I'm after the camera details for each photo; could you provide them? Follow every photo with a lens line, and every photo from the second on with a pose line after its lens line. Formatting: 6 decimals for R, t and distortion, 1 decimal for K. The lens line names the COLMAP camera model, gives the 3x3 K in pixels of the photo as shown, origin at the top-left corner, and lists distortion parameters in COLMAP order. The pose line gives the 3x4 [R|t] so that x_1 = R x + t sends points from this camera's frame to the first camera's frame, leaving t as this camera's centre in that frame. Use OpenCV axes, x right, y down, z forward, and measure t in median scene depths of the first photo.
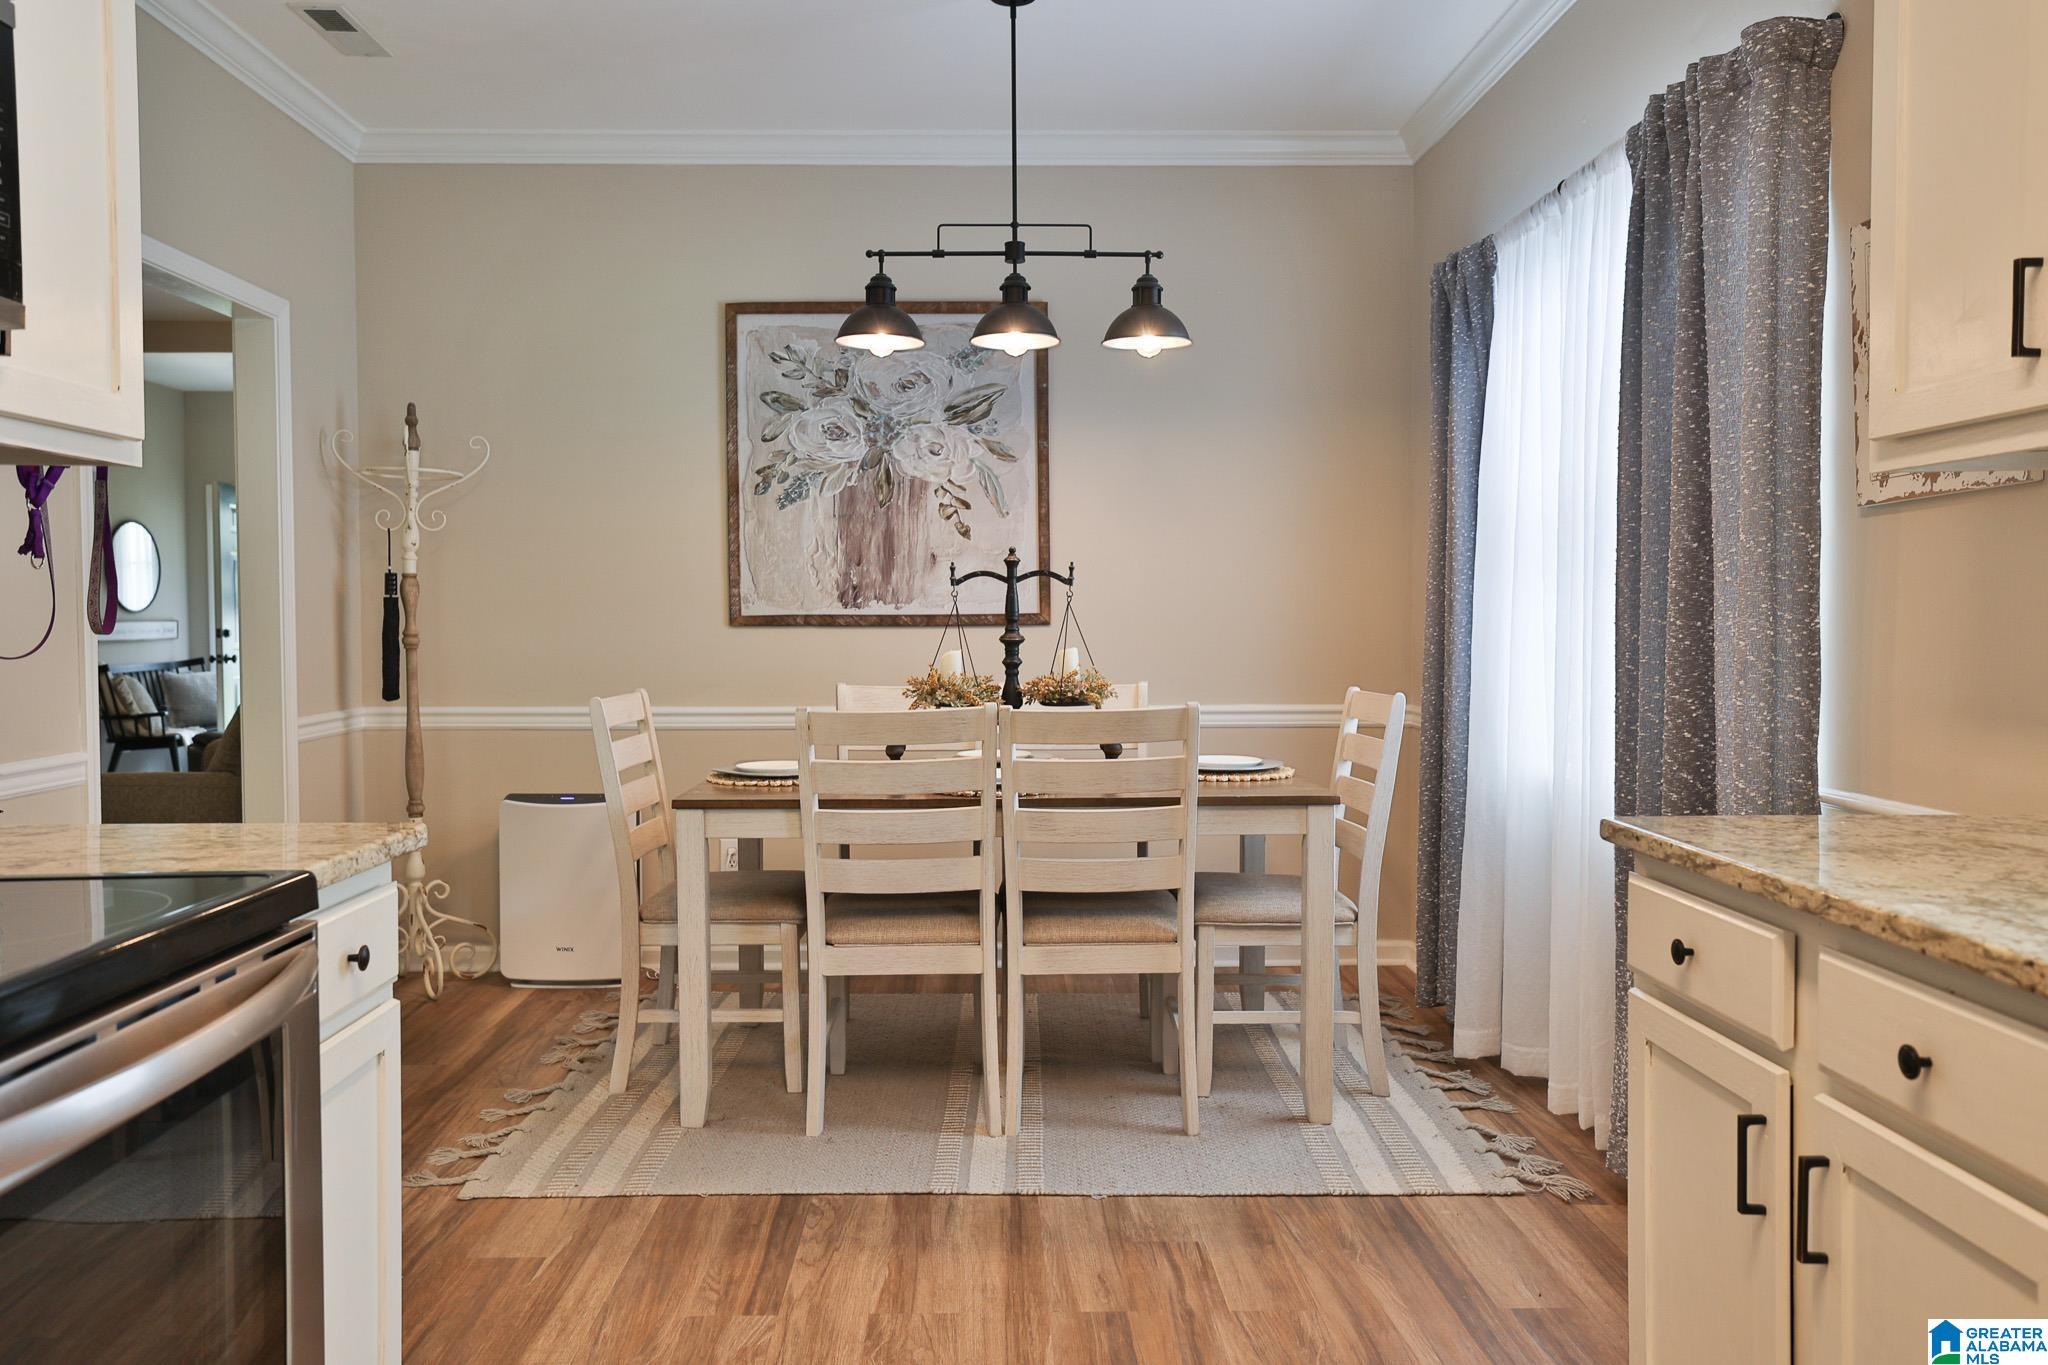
lens RADIAL K [[1448.9, 0, 1024.5], [0, 1448.9, 650.9], [0, 0, 1]] dist [0.029905, 0.001258]
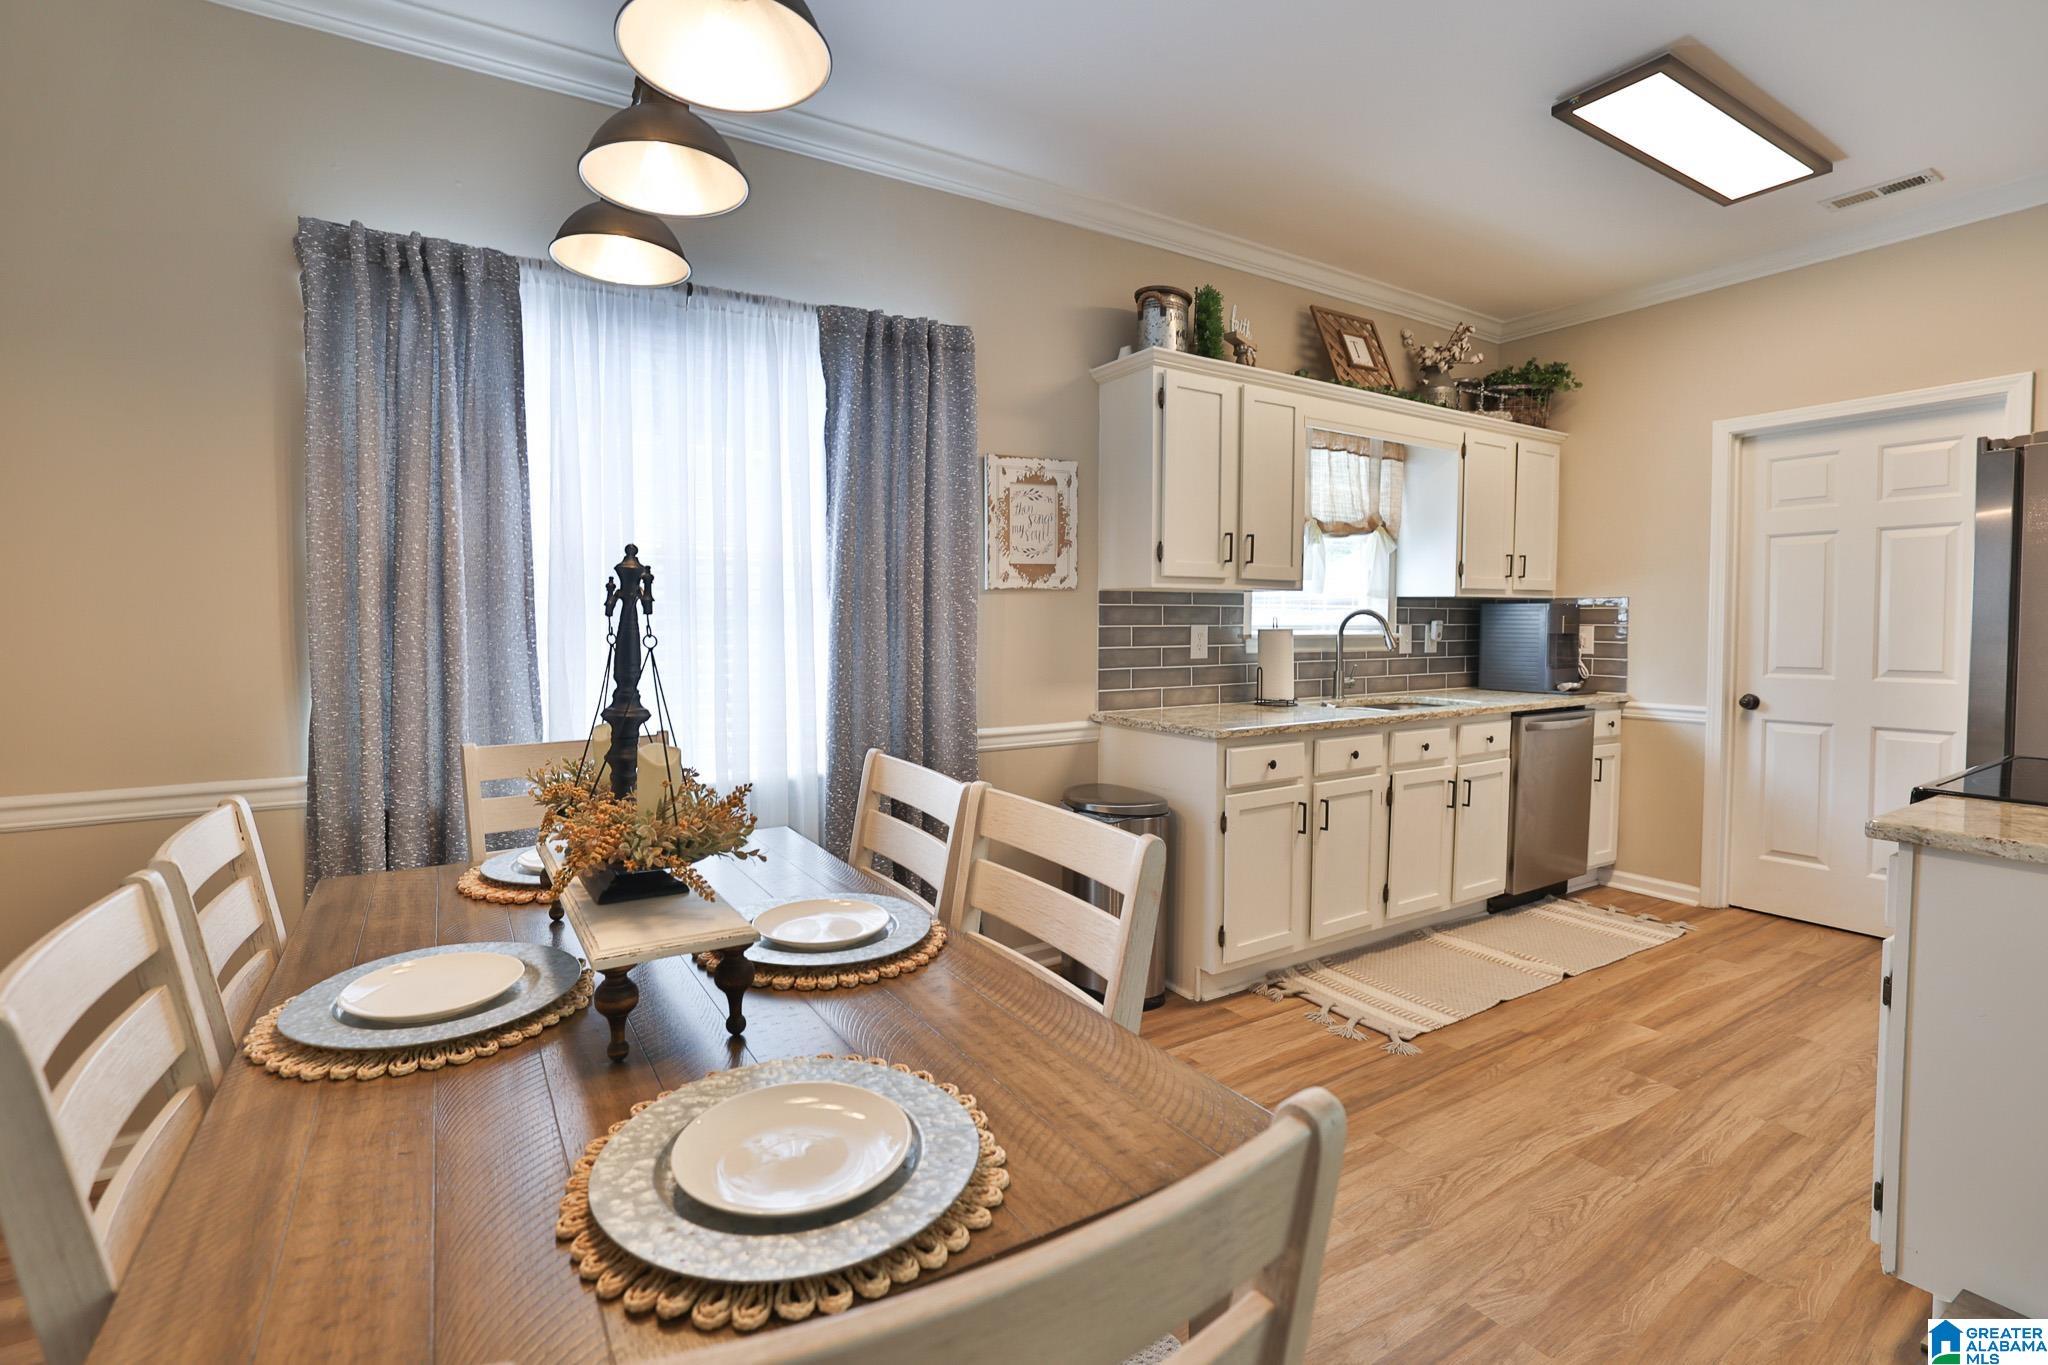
lens RADIAL K [[936.5, 0, 1005.3], [0, 936.5, 654.8], [0, 0, 1]] dist [-0.041811, 0.021988]
pose [[-0.494956, -0.029643, 0.868412, -0.629560], [0.022775, 0.998632, 0.047069, -0.072790], [-0.868619, 0.043076, -0.493604, 1.755497]]
